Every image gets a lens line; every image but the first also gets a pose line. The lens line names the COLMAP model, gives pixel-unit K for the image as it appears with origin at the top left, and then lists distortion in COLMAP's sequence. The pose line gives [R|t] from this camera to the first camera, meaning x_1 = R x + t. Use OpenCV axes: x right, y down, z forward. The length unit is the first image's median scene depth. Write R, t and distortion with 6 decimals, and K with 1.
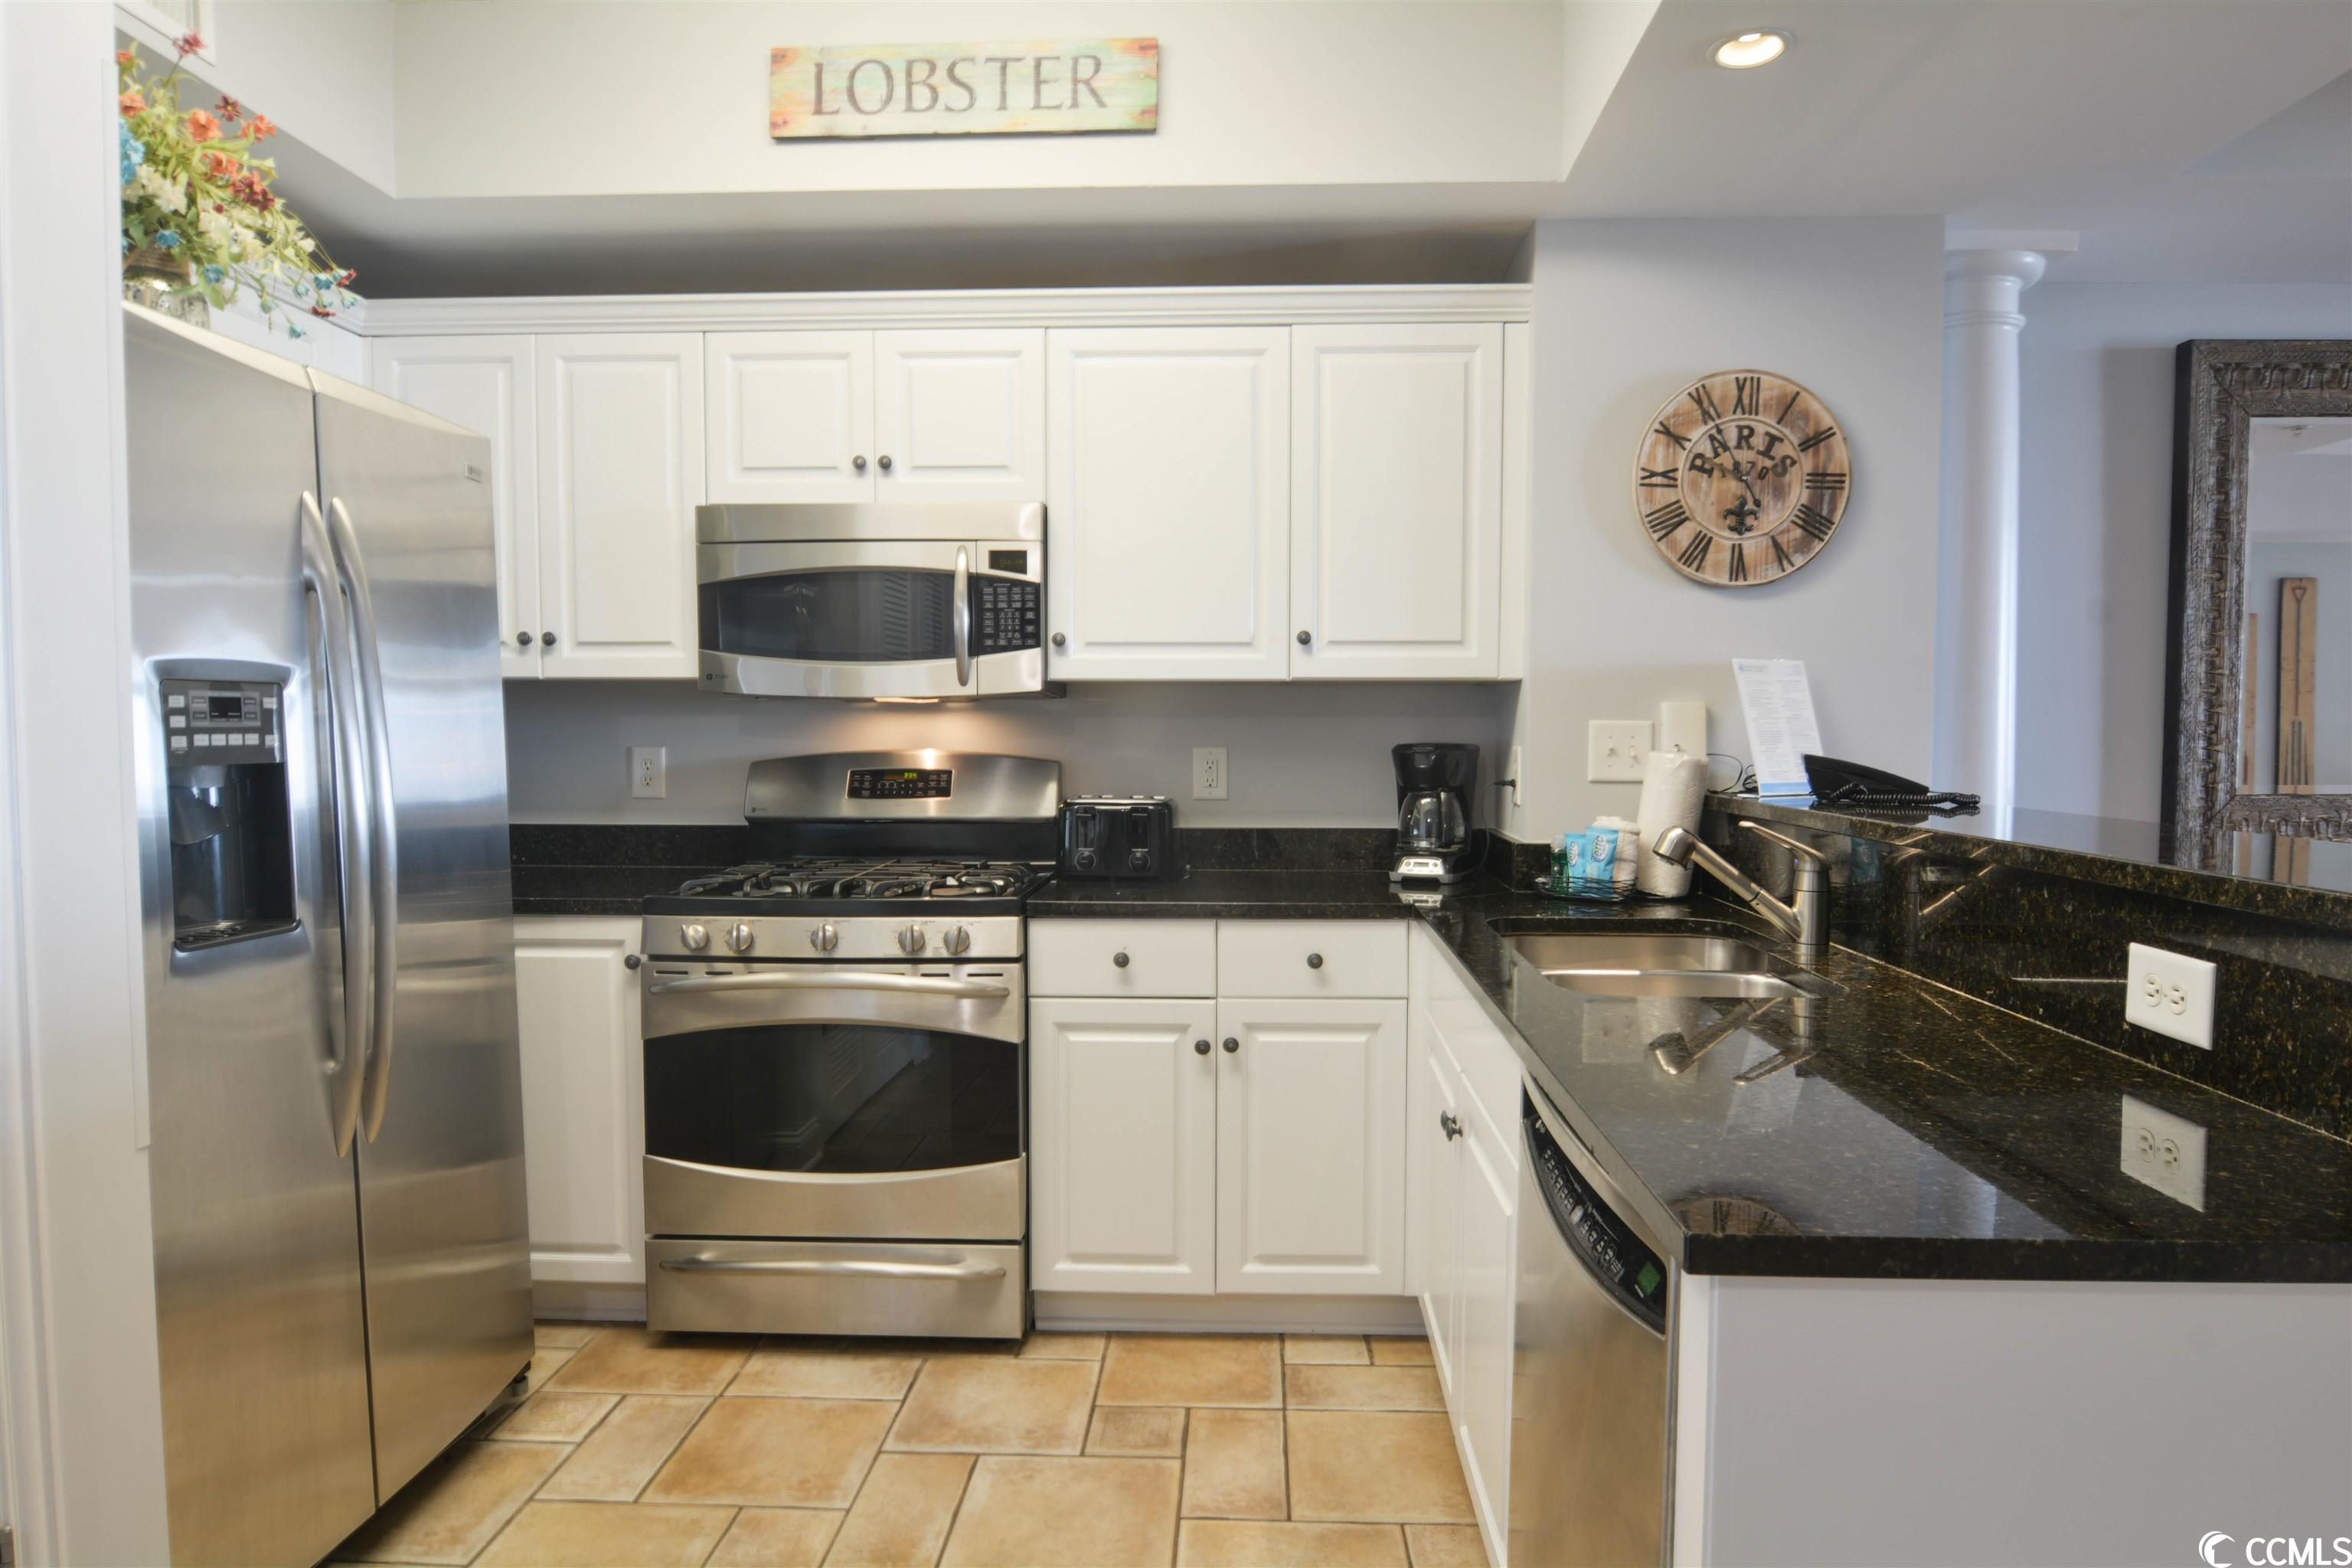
lens RADIAL K [[1357.0, 0, 1196.8], [0, 1357.0, 796.2], [0, 0, 1]] dist [-0.006115, -0.009593]
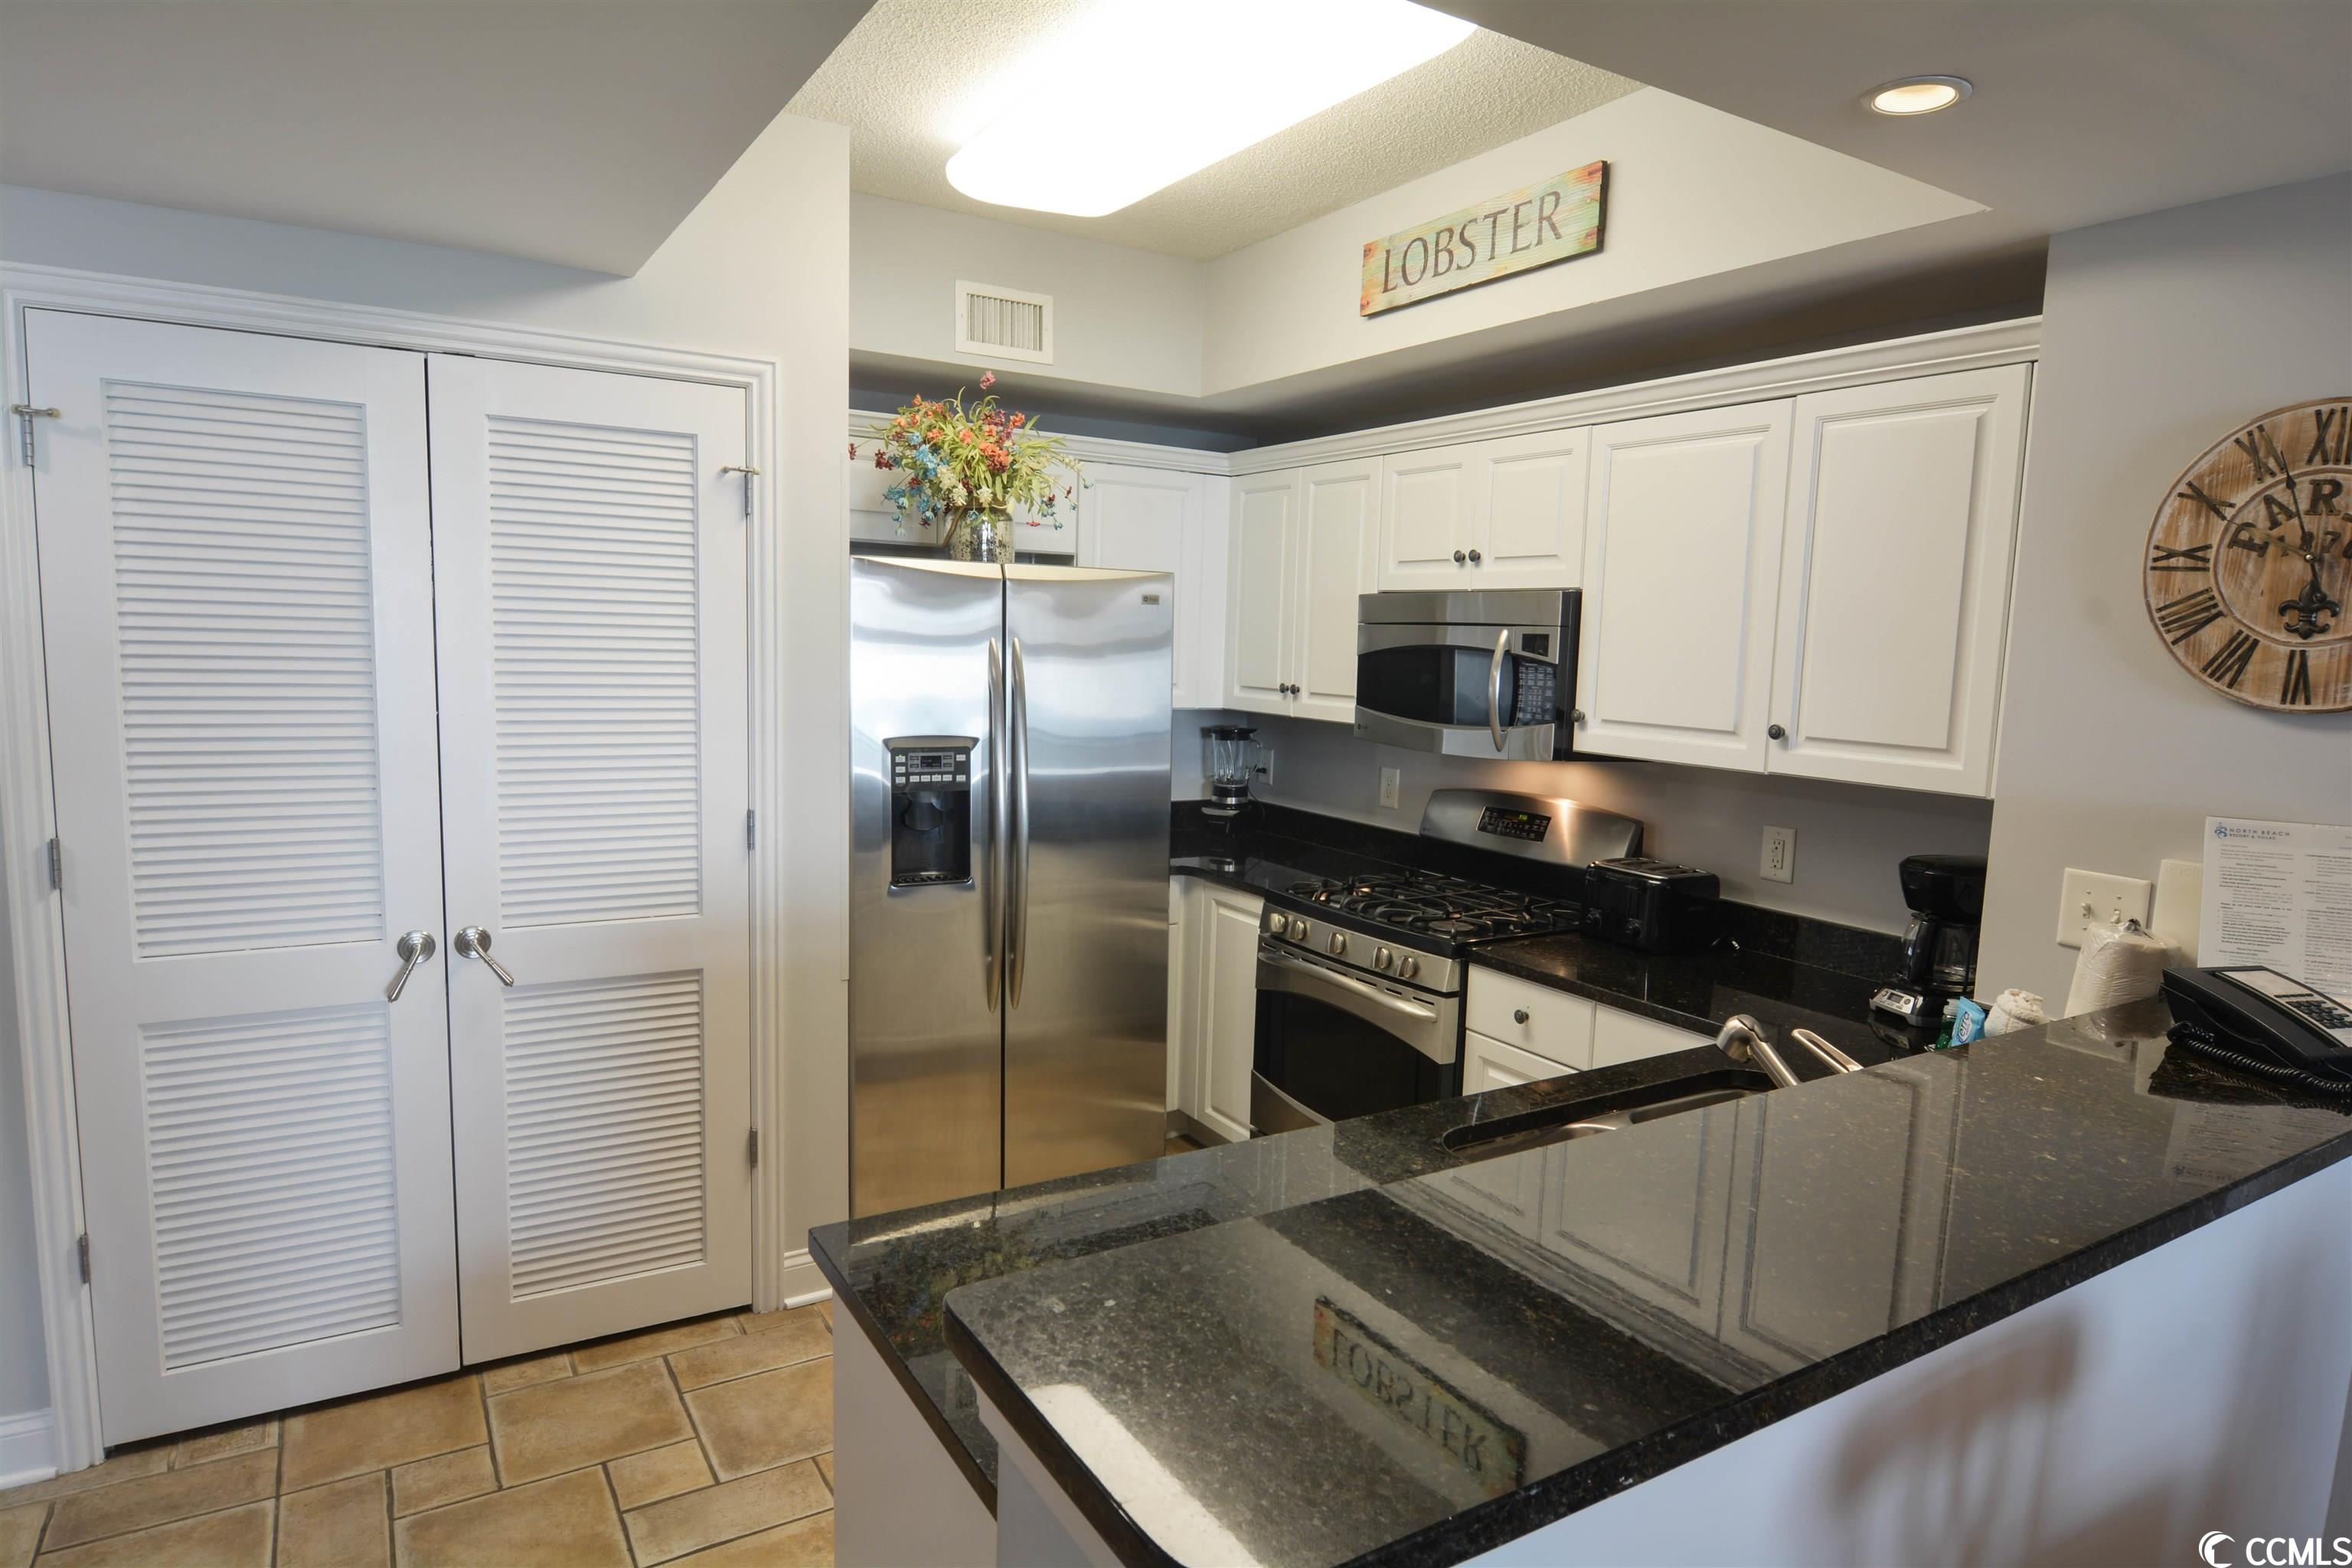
lens RADIAL K [[1357.0, 0, 1196.8], [0, 1357.0, 796.2], [0, 0, 1]] dist [-0.006115, -0.009593]
pose [[0.563095, 0.114808, -0.818379, 0.658008], [-0.071491, 0.993358, 0.090165, -0.134800], [0.823294, 0.007735, 0.567562, 0.143340]]
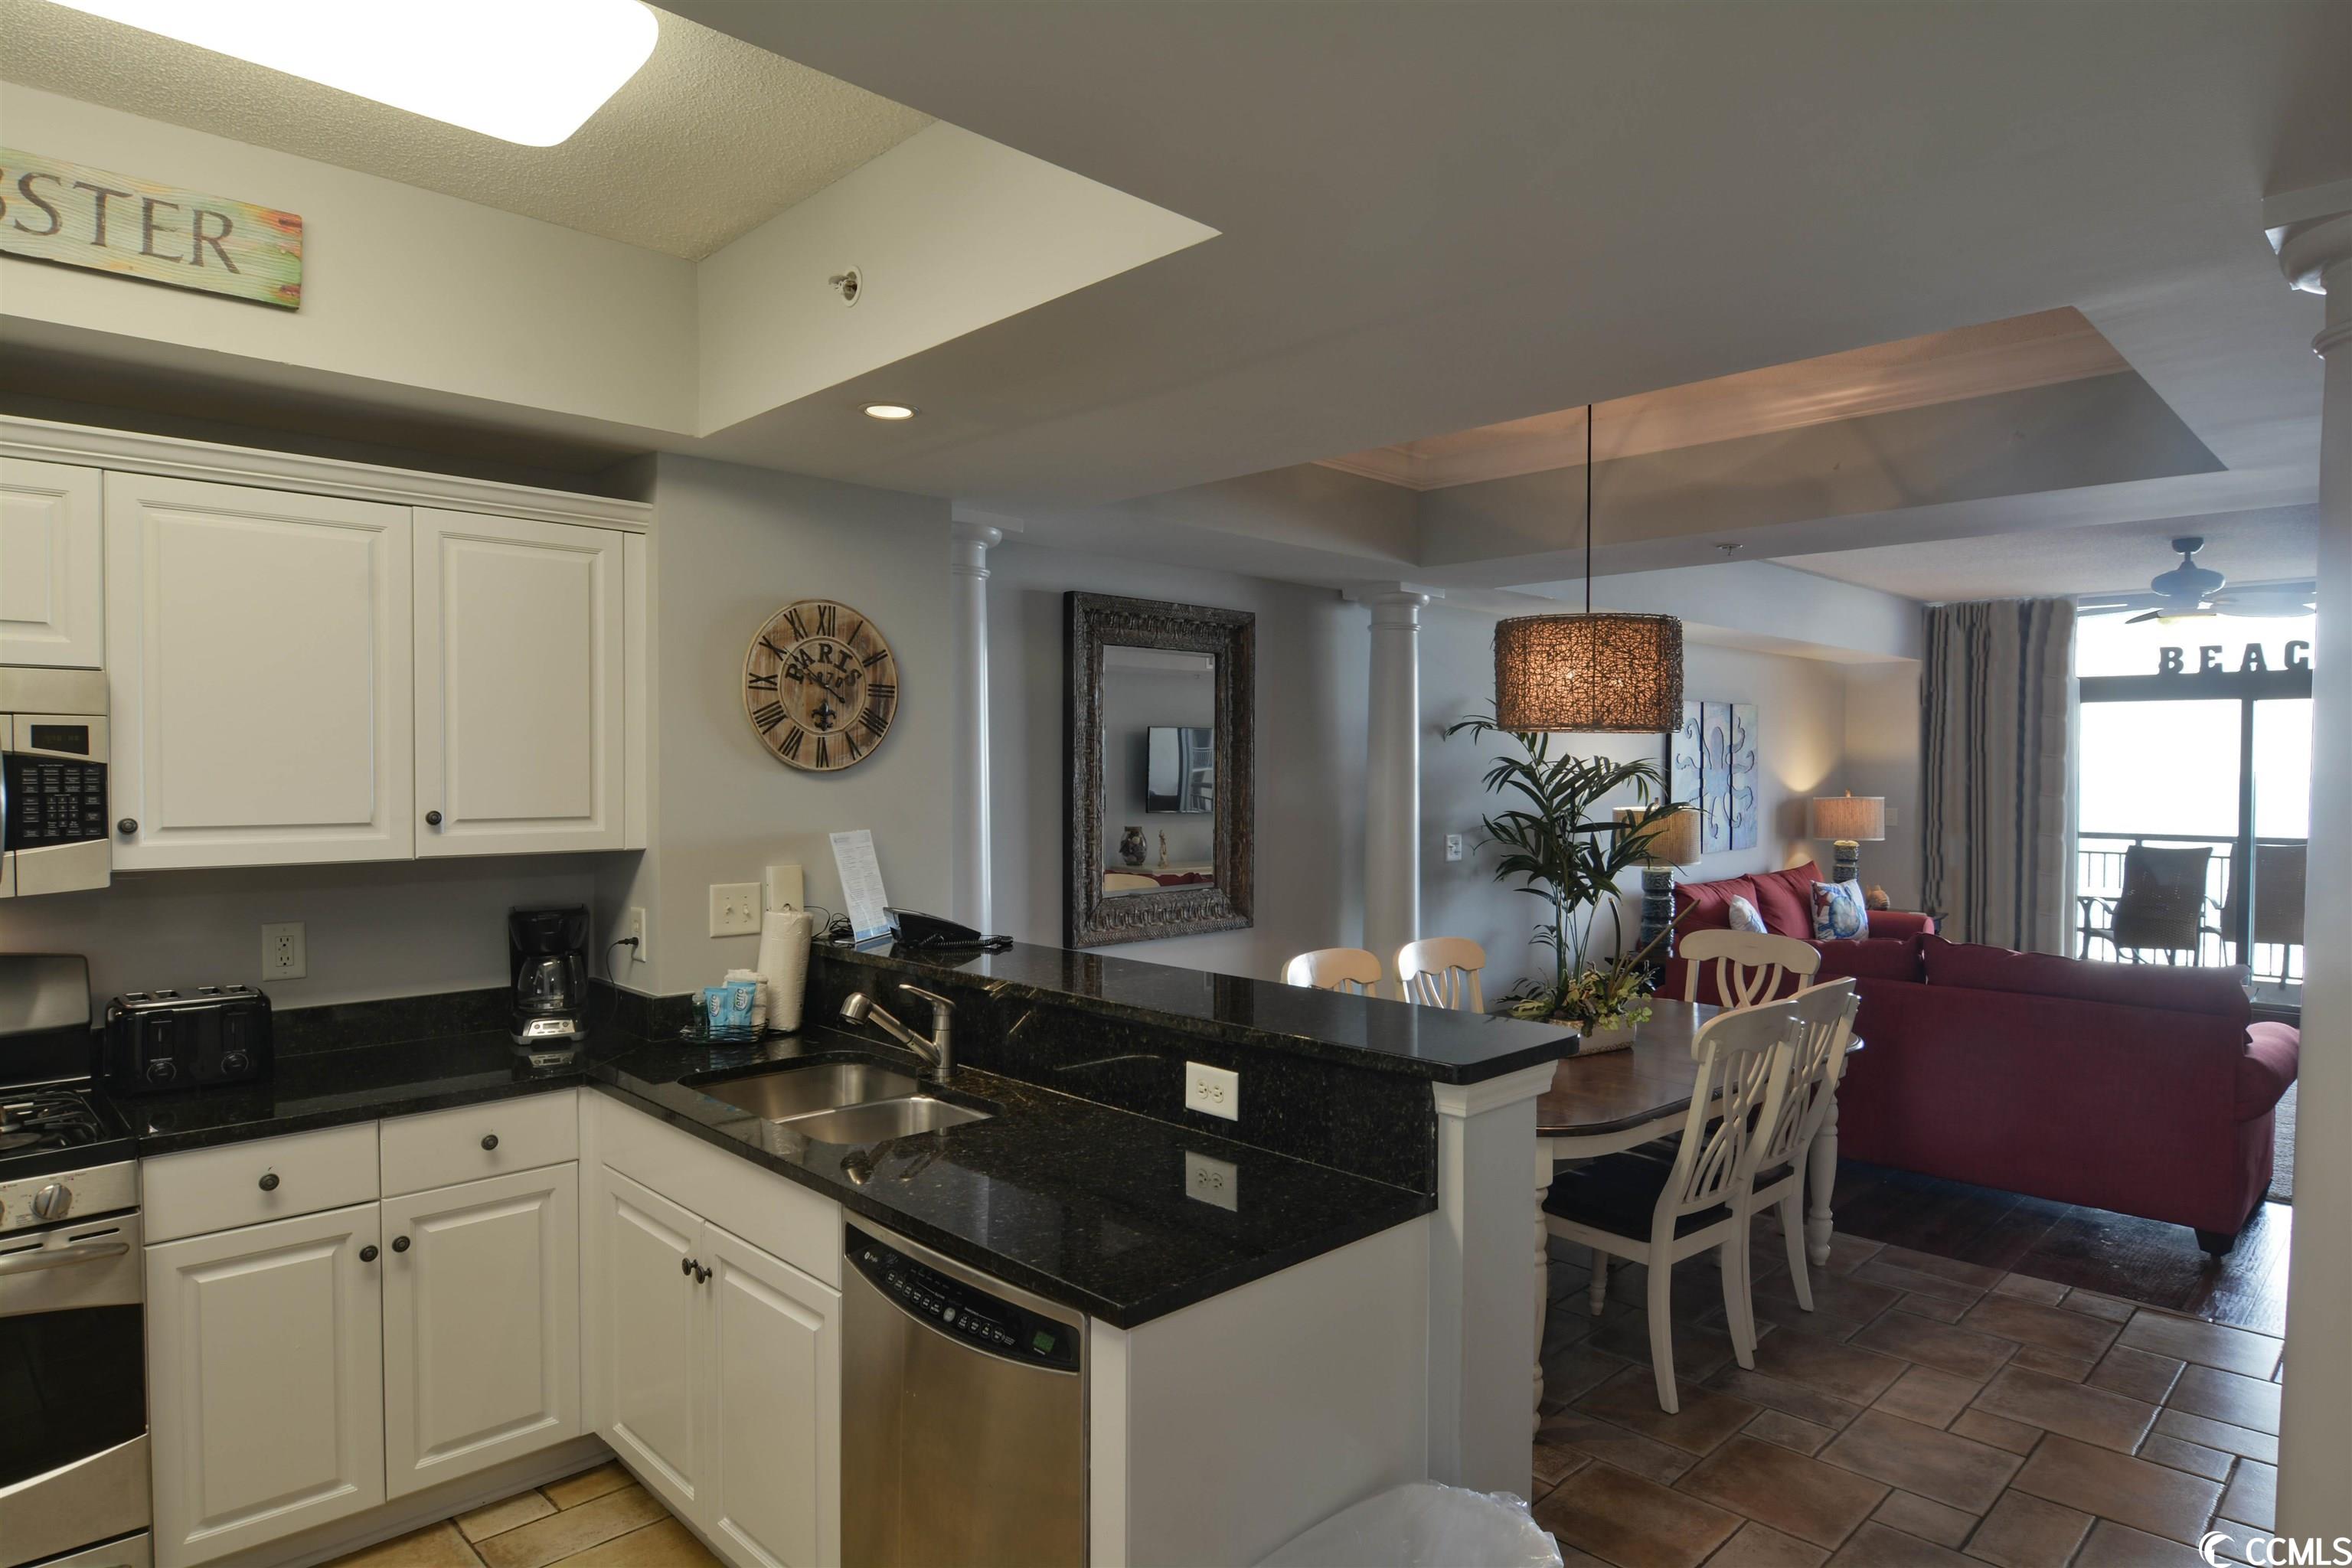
lens RADIAL K [[1357.0, 0, 1196.8], [0, 1357.0, 796.2], [0, 0, 1]] dist [-0.006115, -0.009593]
pose [[0.676672, -0.015409, 0.736123, -0.289352], [0.034628, 0.999341, -0.010912, -0.107231], [-0.735470, 0.032875, 0.676760, -0.098765]]
